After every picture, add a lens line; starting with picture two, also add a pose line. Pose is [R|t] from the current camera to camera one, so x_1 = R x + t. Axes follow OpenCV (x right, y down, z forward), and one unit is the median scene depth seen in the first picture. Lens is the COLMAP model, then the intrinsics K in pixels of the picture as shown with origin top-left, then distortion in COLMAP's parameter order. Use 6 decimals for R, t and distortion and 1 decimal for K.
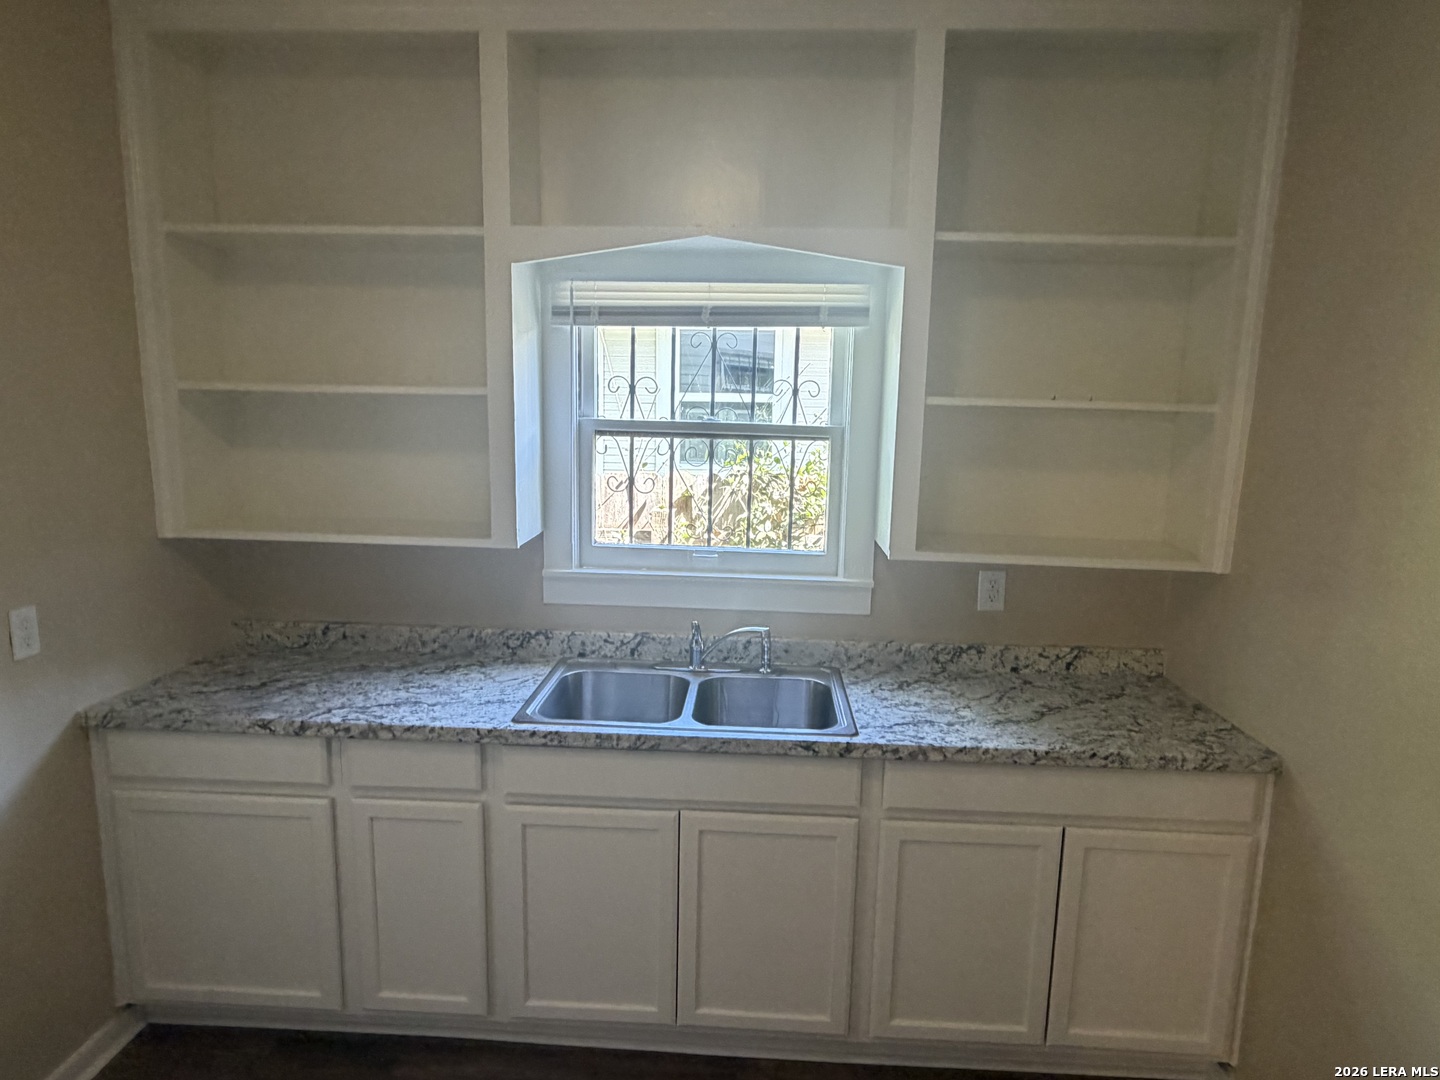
lens RADIAL K [[872.9, 0, 718.1], [0, 872.9, 545.9], [0, 0, 1]] dist [0.002728, -0.000754]
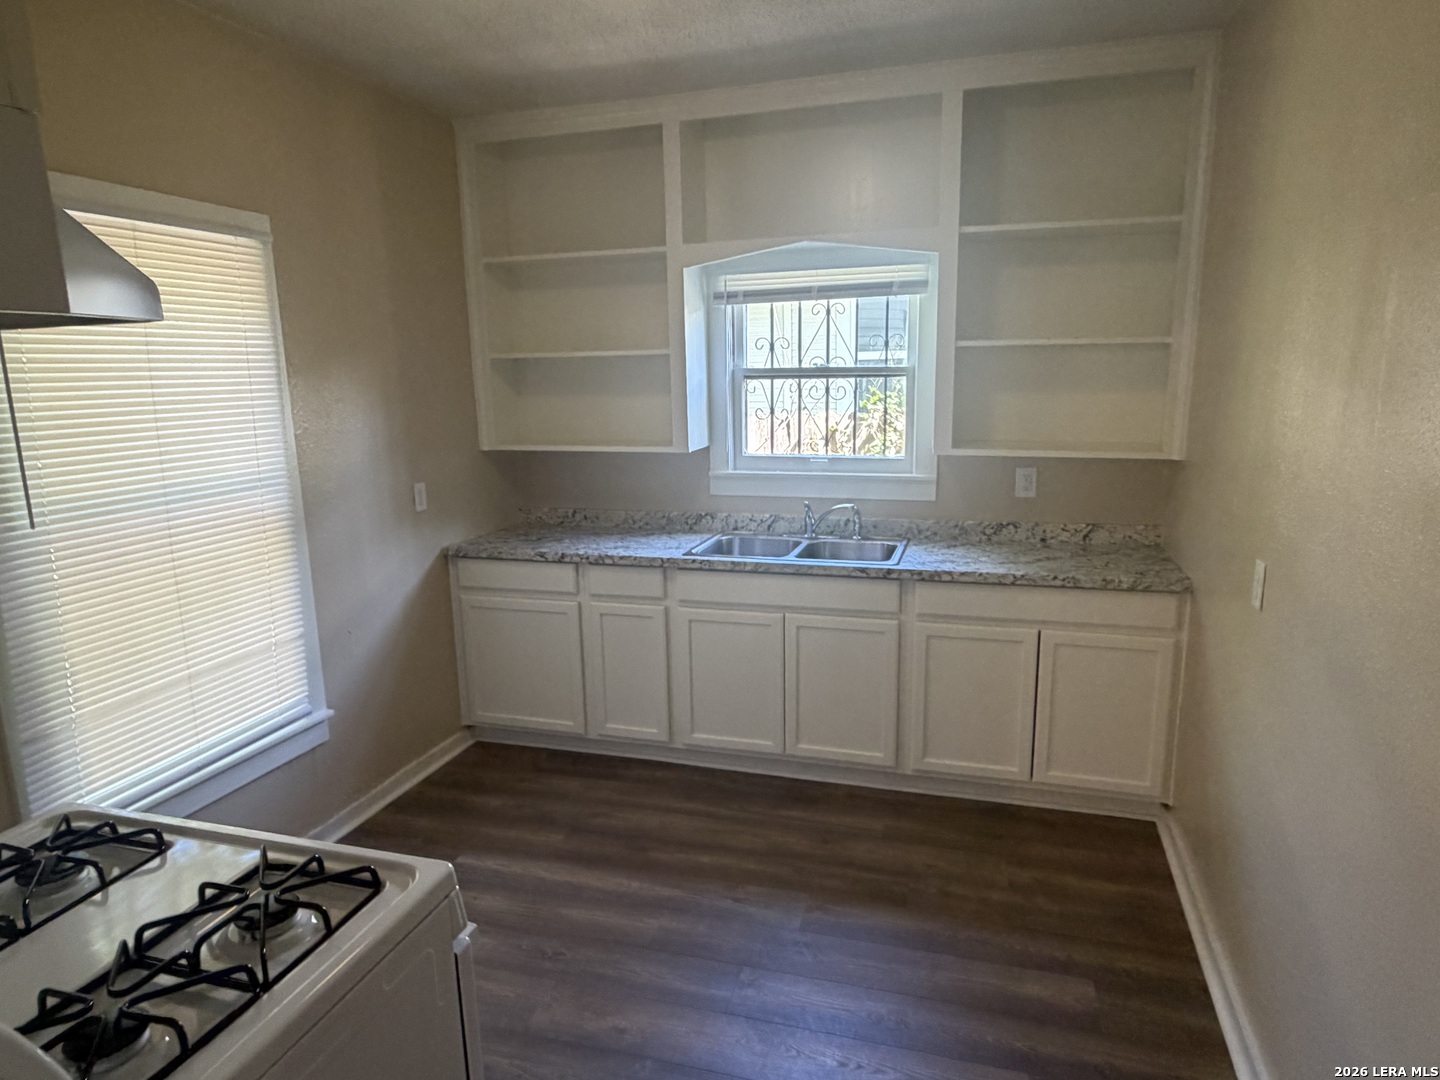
lens RADIAL K [[872.9, 0, 718.1], [0, 872.9, 541.2], [0, 0, 1]] dist [0.002728, -0.000754]
pose [[0.968549, 0.008999, -0.248660, 0.213111], [-0.000945, 0.999472, 0.032491, 0.113357], [0.248821, -0.031234, 0.968046, -0.507401]]
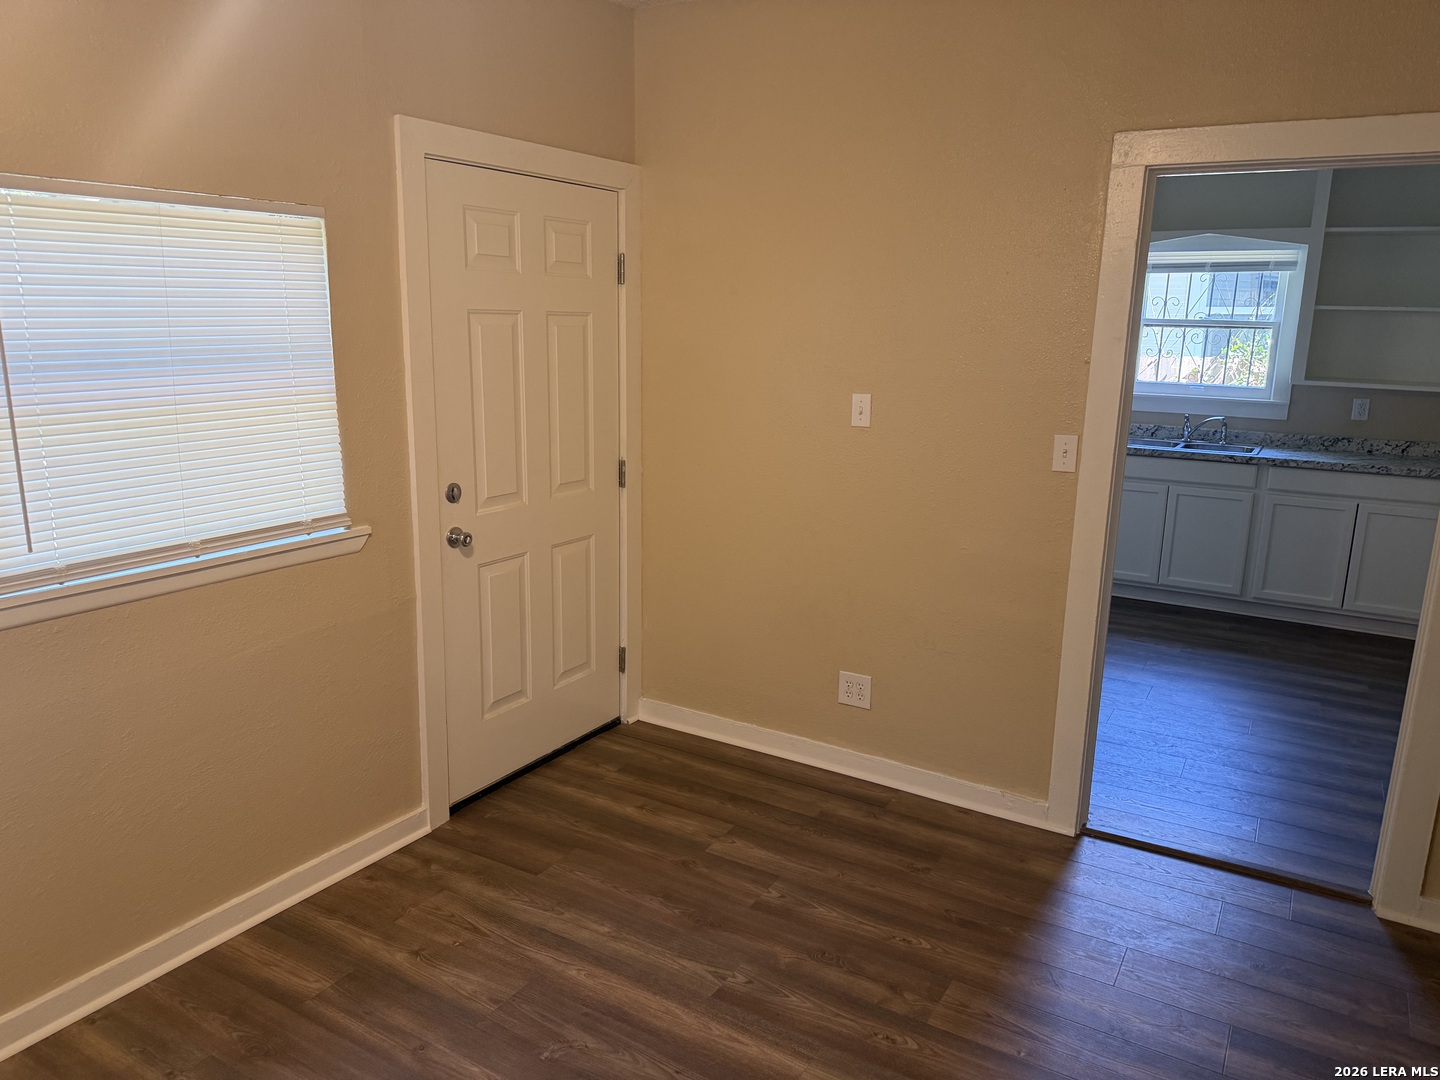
lens RADIAL K [[1007.3, 0, 726.8], [0, 1007.3, 531.0], [0, 0, 1]] dist [0.012832, -0.020124]
pose [[0.879314, 0.095740, -0.466520, 0.172914], [-0.075143, 0.995206, 0.062605, 0.319145], [0.470277, -0.019994, 0.882292, -1.795957]]
